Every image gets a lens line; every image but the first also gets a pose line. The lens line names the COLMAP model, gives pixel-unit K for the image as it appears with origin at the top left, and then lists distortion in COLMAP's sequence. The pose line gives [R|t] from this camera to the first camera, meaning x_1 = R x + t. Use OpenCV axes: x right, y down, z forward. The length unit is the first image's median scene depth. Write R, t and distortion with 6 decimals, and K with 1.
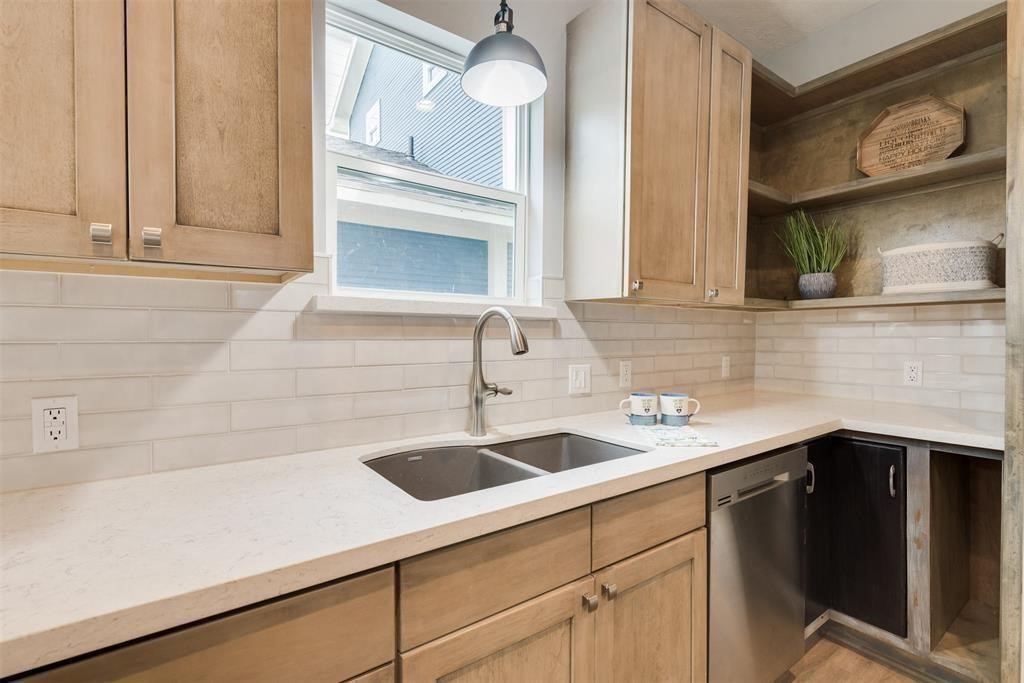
lens RADIAL K [[460.9, 0, 509.2], [0, 460.9, 339.8], [0, 0, 1]] dist [0.000876, 0.000092]
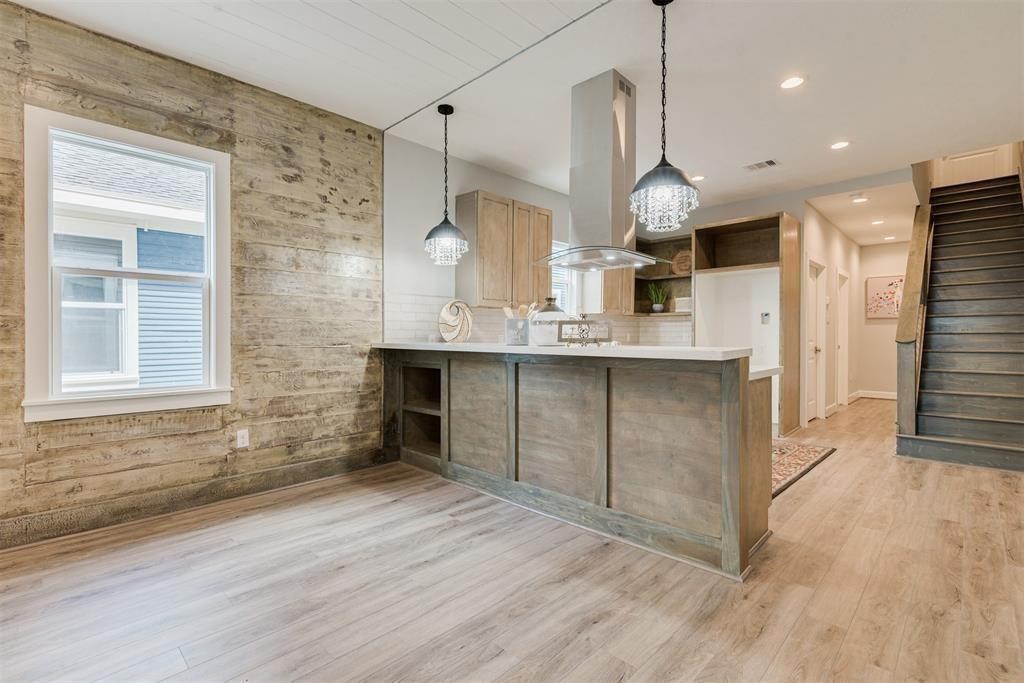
lens RADIAL K [[460.9, 0, 509.2], [0, 460.9, 339.8], [0, 0, 1]] dist [0.000876, 0.000092]
pose [[0.983959, -0.002316, 0.178382, -1.105676], [0.001934, 0.999995, 0.002311, 0.104621], [-0.178387, -0.001929, 0.983959, -2.416630]]
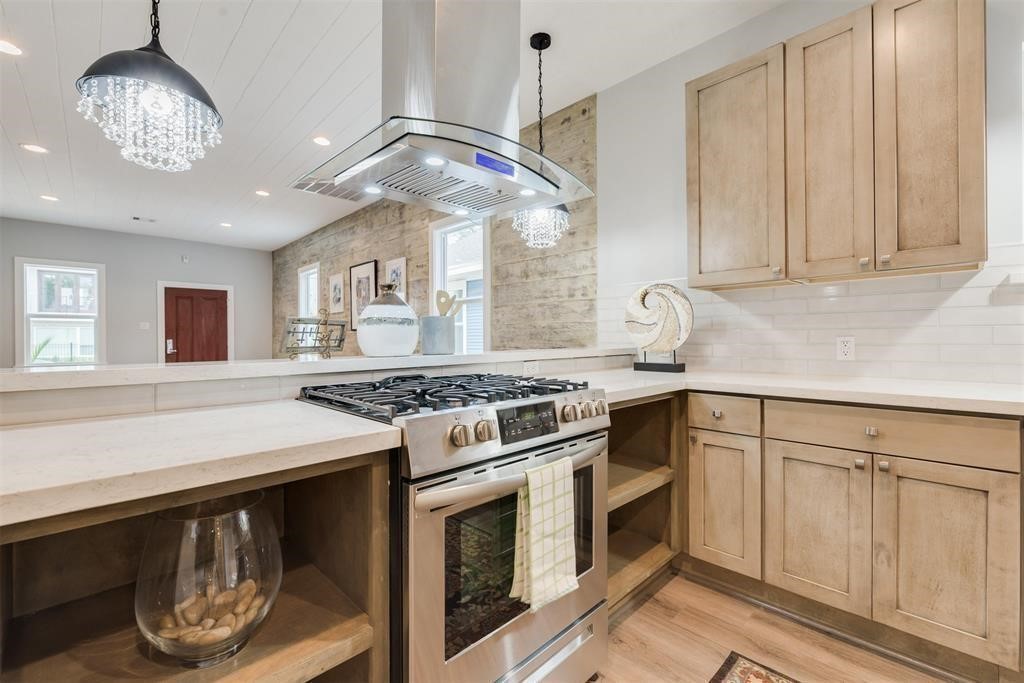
lens RADIAL K [[443.5, 0, 502.3], [0, 443.5, 338.5], [0, 0, 1]] dist [-0.000482, -0.000332]
pose [[0.147725, 0.001239, -0.989028, 0.549984], [-0.000601, 0.999999, 0.001163, 0.081491], [0.989028, 0.000422, 0.147726, -0.591294]]
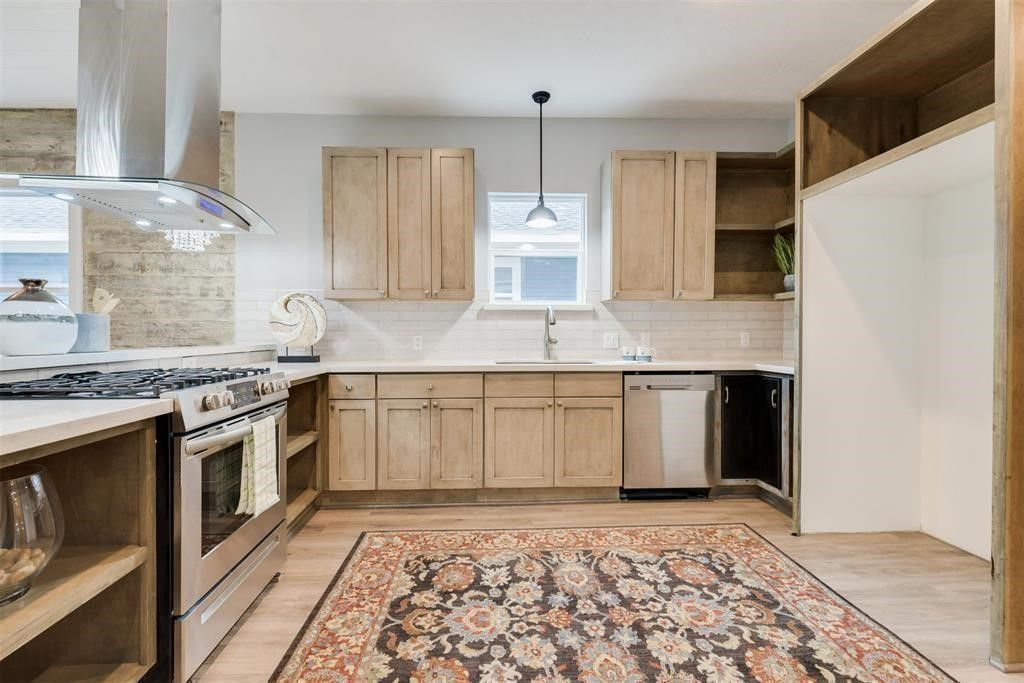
lens RADIAL K [[437.5, 0, 503.7], [0, 437.5, 338.4], [0, 0, 1]] dist [-0.001403, -0.000240]
pose [[0.846097, 0.004021, -0.533014, 0.901982], [-0.002060, 0.999989, 0.004273, 0.081569], [0.533025, -0.002517, 0.846096, -0.984019]]
